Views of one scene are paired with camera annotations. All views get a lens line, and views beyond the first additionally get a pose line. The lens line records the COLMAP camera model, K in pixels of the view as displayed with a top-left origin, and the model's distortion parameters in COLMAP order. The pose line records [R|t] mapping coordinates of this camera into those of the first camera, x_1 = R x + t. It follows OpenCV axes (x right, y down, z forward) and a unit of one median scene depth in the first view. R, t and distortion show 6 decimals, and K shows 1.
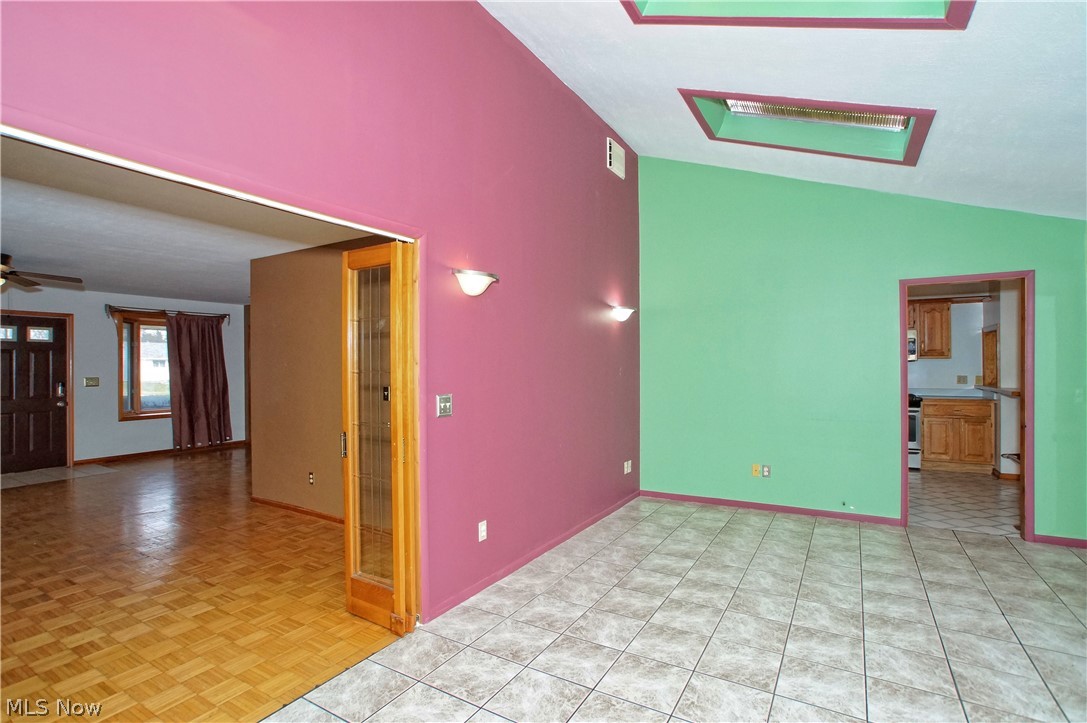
lens RADIAL K [[522.3, 0, 546.5], [0, 522.3, 363.0], [0, 0, 1]] dist [-0.024151, 0.003879]
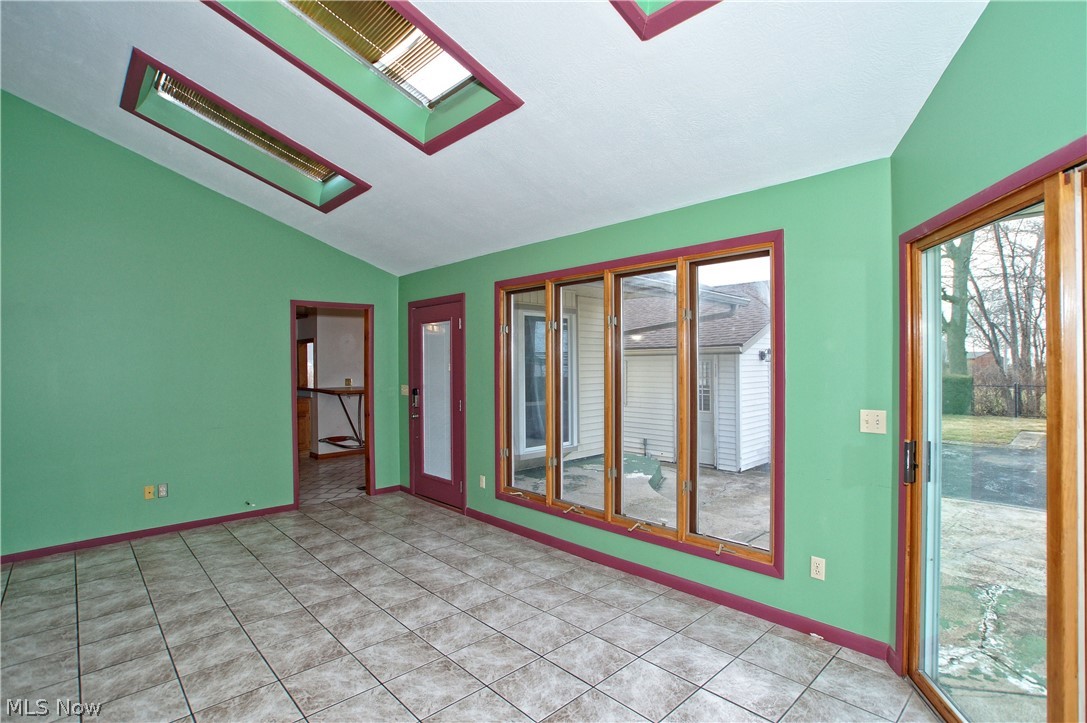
lens RADIAL K [[522.3, 0, 547.2], [0, 522.3, 364.9], [0, 0, 1]] dist [-0.024151, 0.003879]
pose [[0.283004, 0.001916, 0.959117, -0.362439], [0.000038, 0.999998, -0.002008, -0.015224], [-0.959119, 0.000605, 0.283003, 0.139328]]
